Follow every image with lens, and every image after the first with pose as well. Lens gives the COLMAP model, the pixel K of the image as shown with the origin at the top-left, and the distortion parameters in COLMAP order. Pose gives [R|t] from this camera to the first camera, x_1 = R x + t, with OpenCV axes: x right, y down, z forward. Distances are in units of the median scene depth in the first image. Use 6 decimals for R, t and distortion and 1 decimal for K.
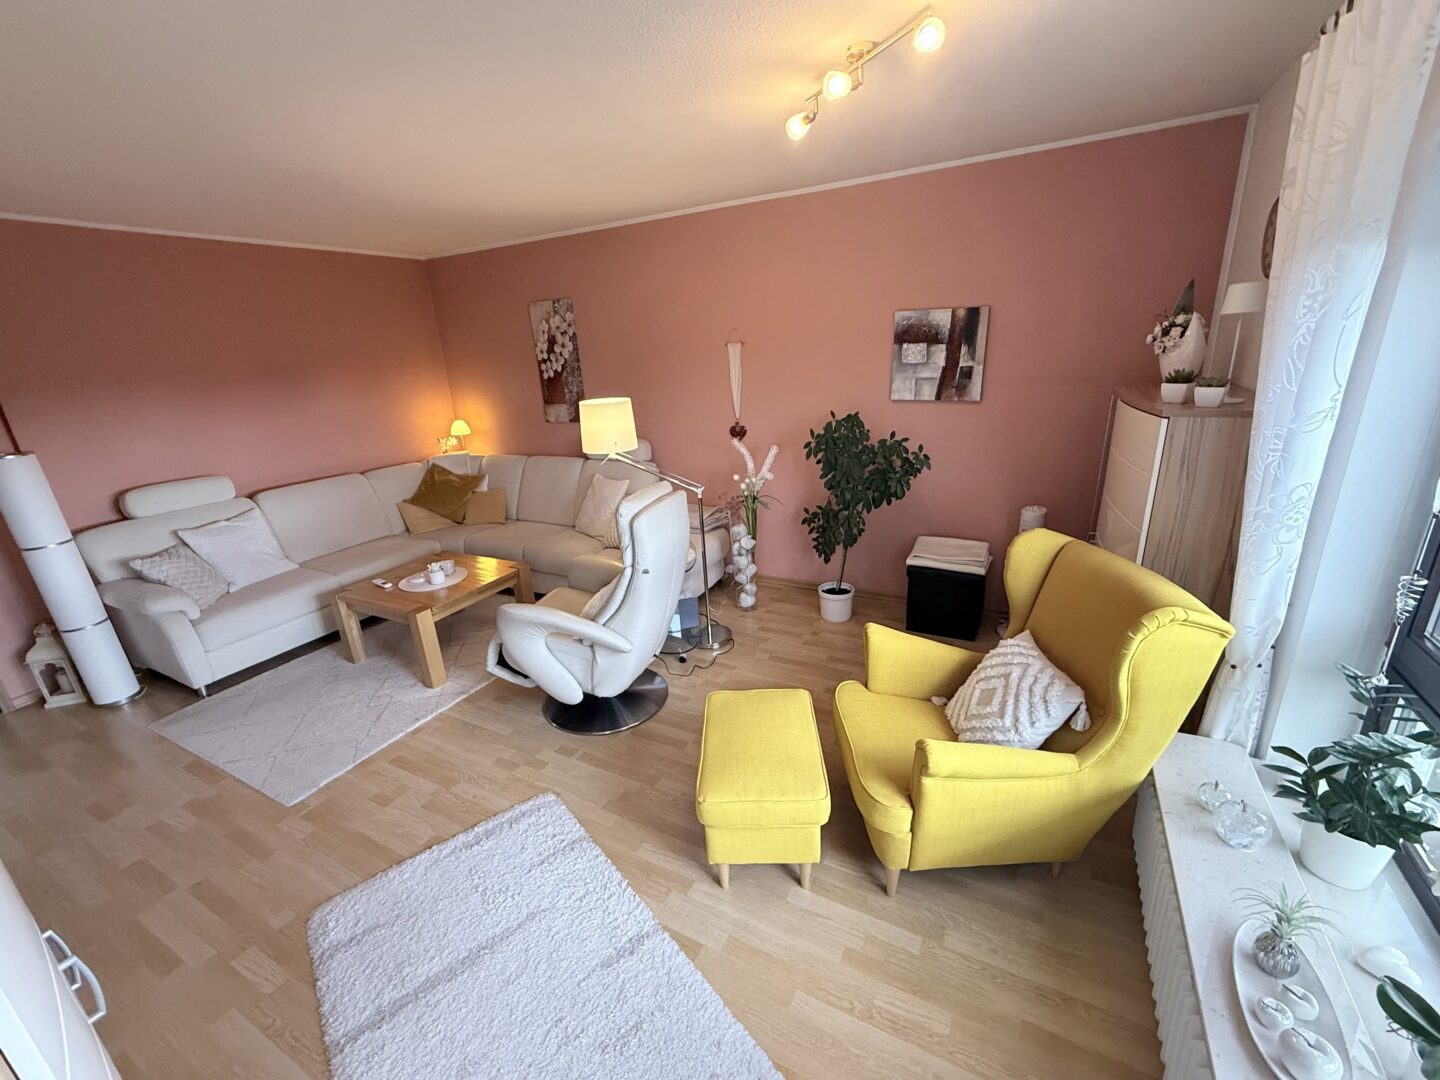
lens RADIAL K [[595.7, 0, 720.0], [0, 595.7, 540.0], [0, 0, 1]] dist [0.001480, 0.000430]
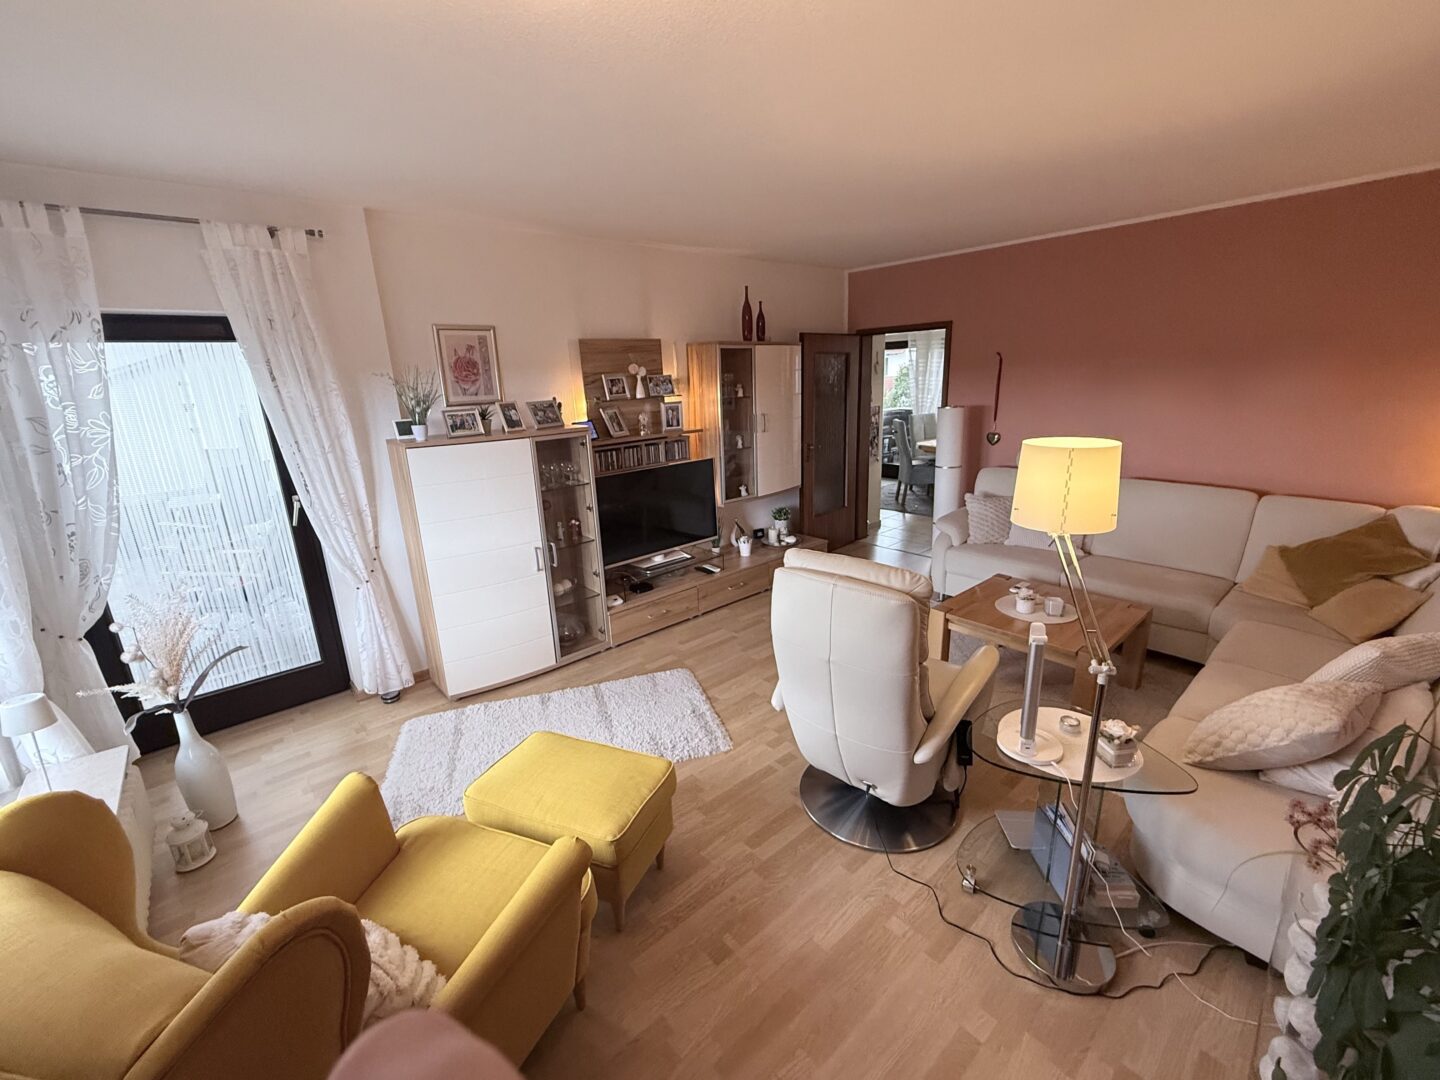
lens RADIAL K [[595.7, 0, 720.0], [0, 595.7, 540.0], [0, 0, 1]] dist [0.001480, 0.000430]
pose [[-0.338998, 0.319119, -0.885011, 0.322421], [-0.248122, 0.877079, 0.411300, -0.207556], [0.907478, 0.359020, -0.218148, 0.582770]]
